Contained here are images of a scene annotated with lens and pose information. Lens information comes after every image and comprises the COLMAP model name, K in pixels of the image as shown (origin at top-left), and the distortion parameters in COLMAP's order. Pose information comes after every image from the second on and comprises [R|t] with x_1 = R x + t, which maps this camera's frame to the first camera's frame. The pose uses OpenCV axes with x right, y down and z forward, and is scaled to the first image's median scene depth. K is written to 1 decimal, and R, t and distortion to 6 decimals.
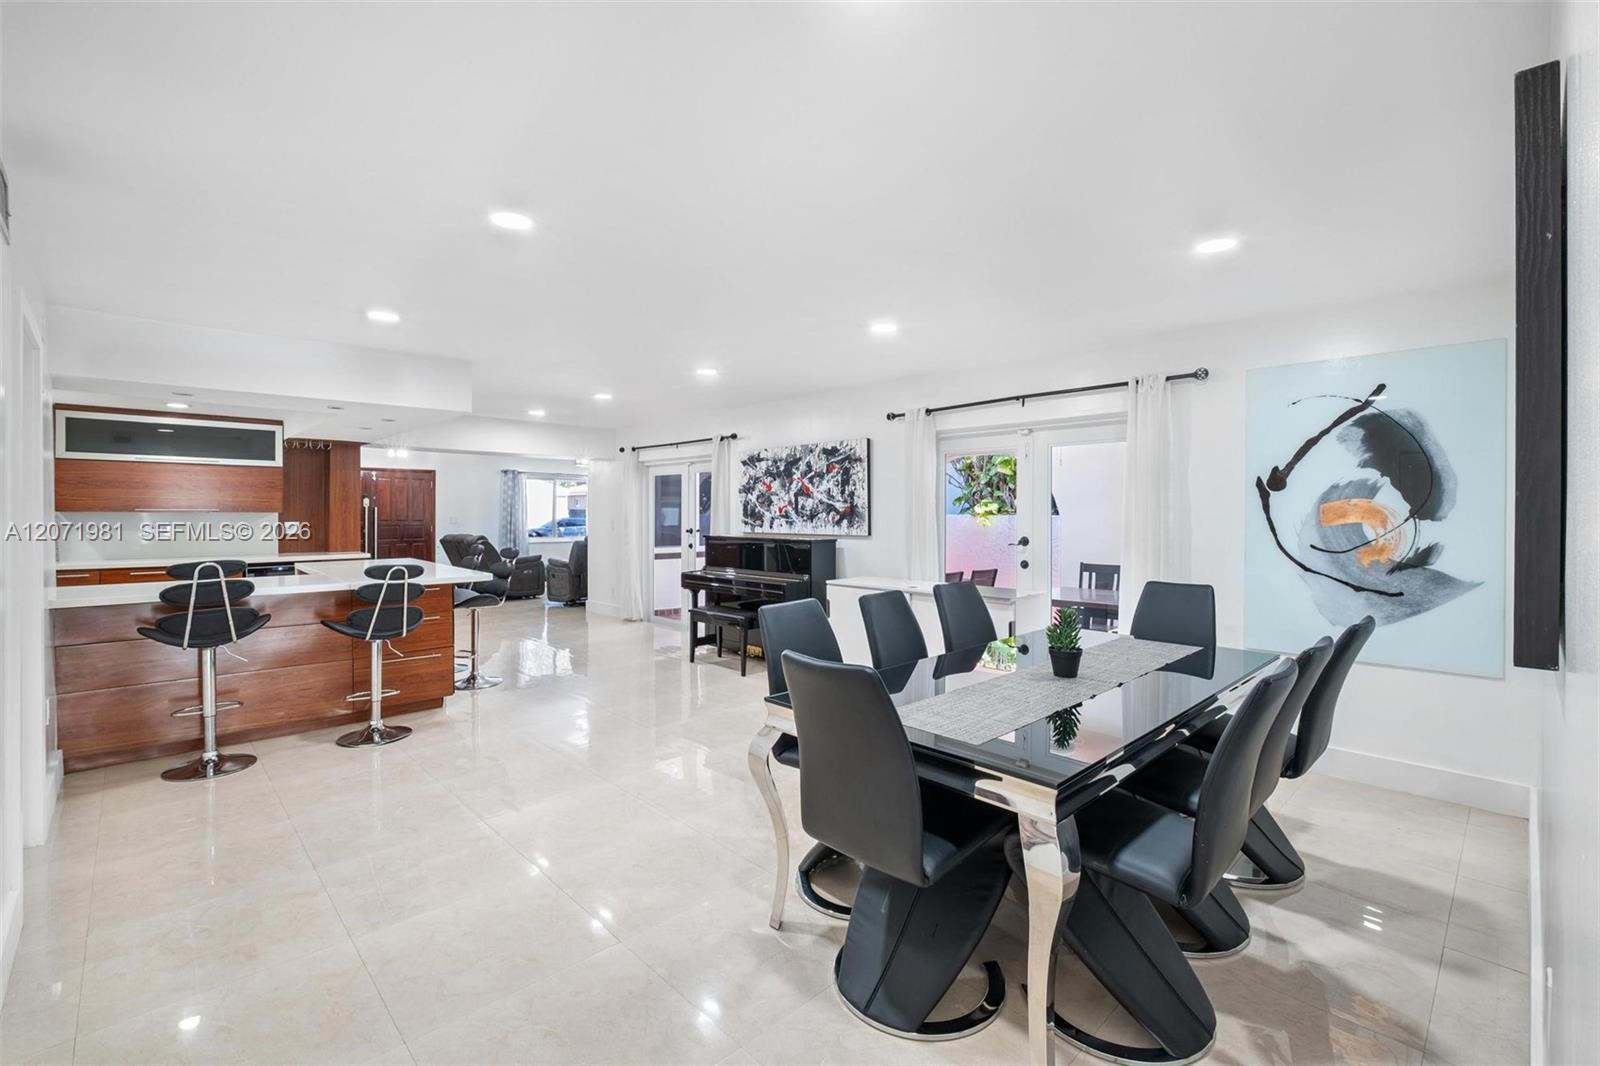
lens RADIAL K [[689.8, 0, 815.3], [0, 689.8, 526.9], [0, 0, 1]] dist [0.002430, -0.004544]
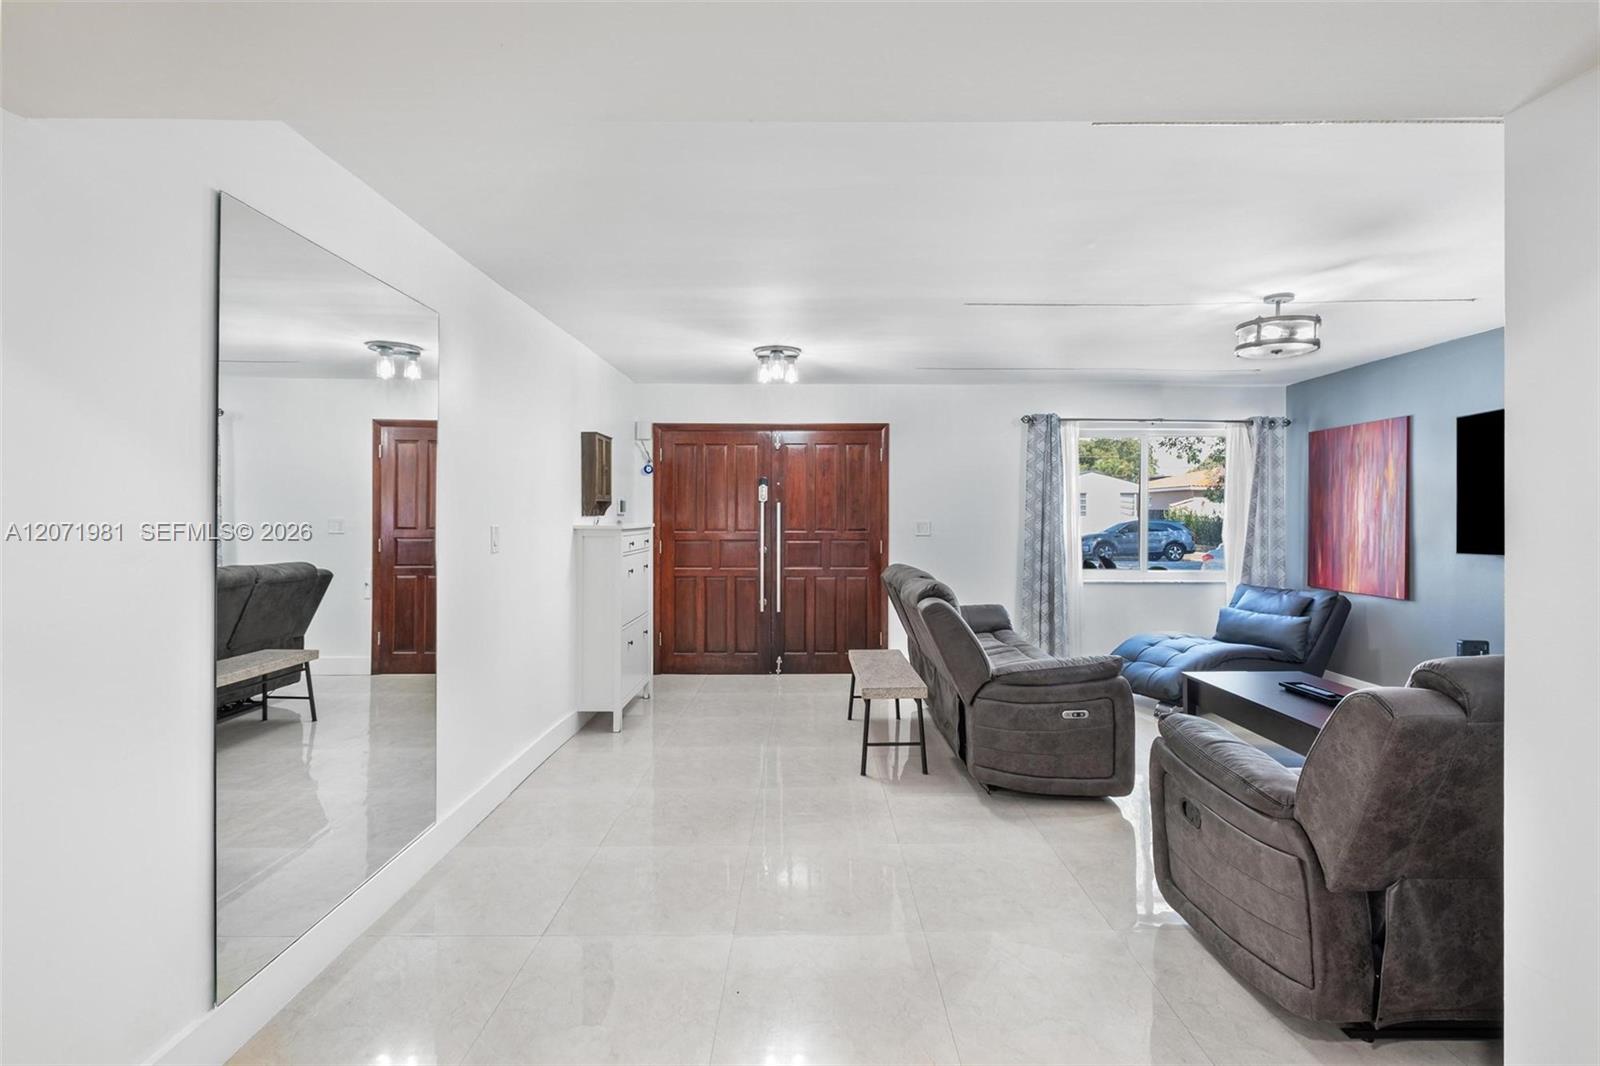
lens RADIAL K [[689.8, 0, 815.3], [0, 689.8, 526.9], [0, 0, 1]] dist [0.002430, -0.004544]
pose [[0.718255, 0.012153, -0.695674, -0.491075], [-0.013996, 0.999898, 0.003018, -0.023495], [0.695639, 0.007569, 0.718351, 1.196497]]
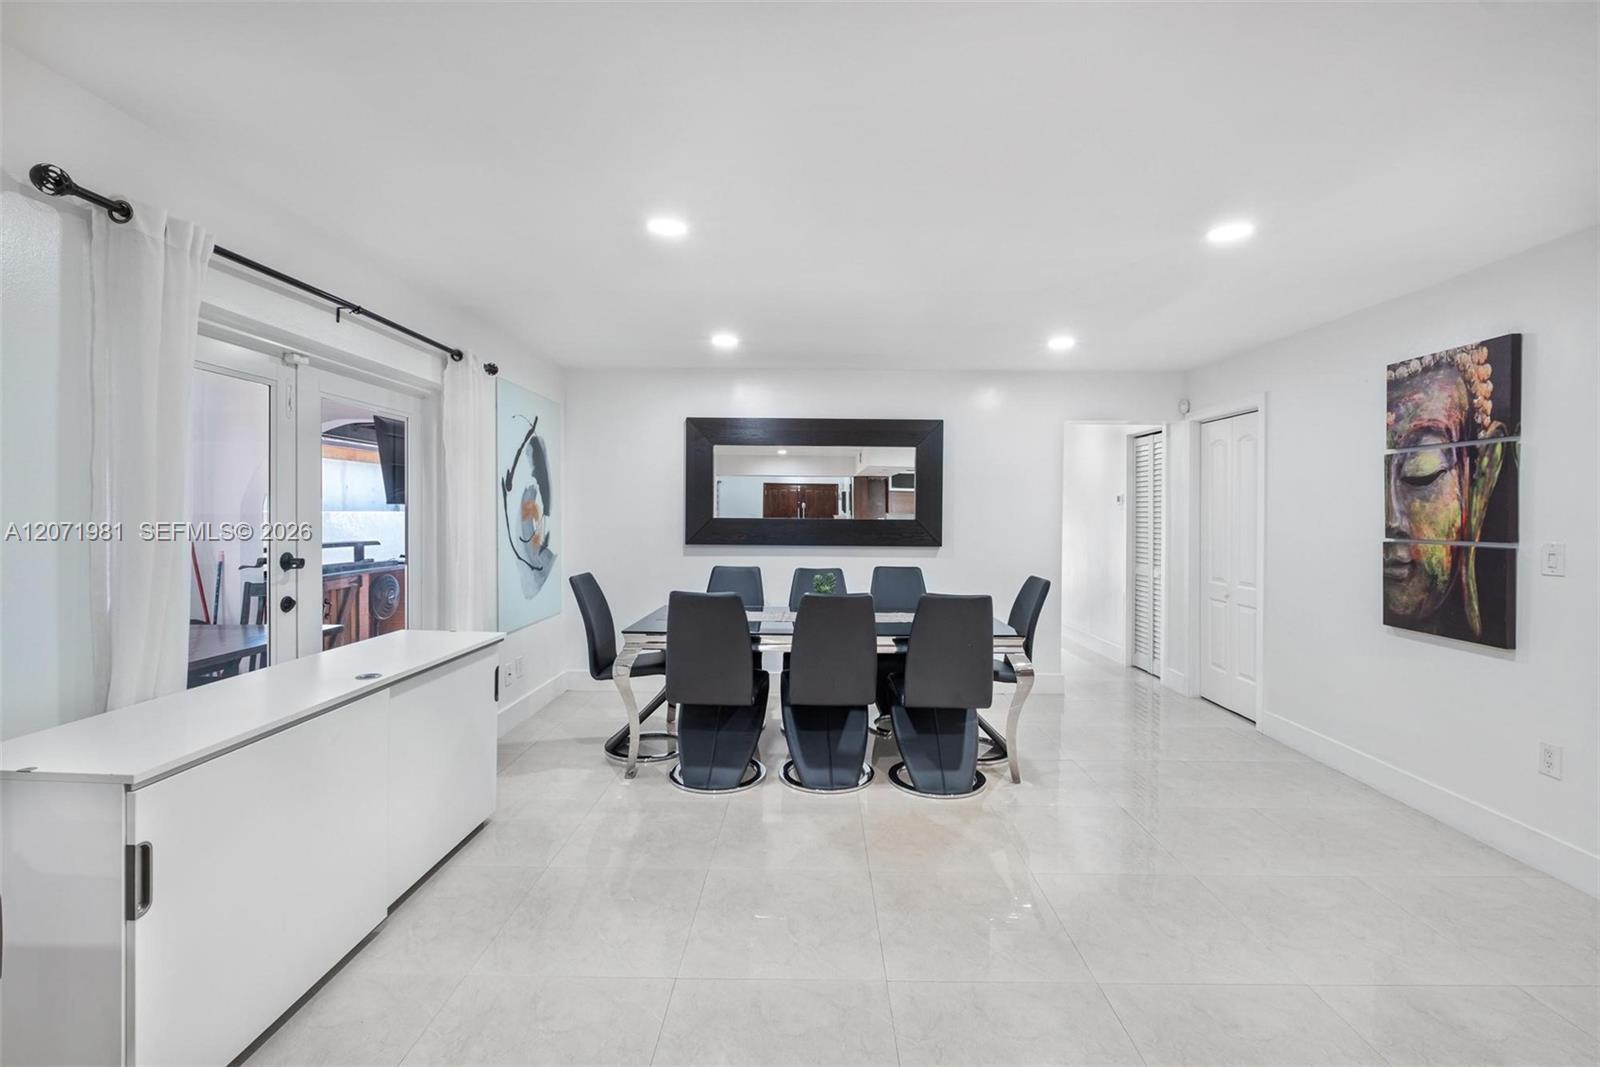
lens RADIAL K [[690.6, 0, 812.1], [0, 690.6, 524.2], [0, 0, 1]] dist [0.003114, -0.004747]
pose [[-0.705429, -0.017145, 0.708573, -0.287673], [0.006809, 0.999497, 0.030964, -0.017420], [-0.708747, 0.026668, -0.704958, 0.851674]]
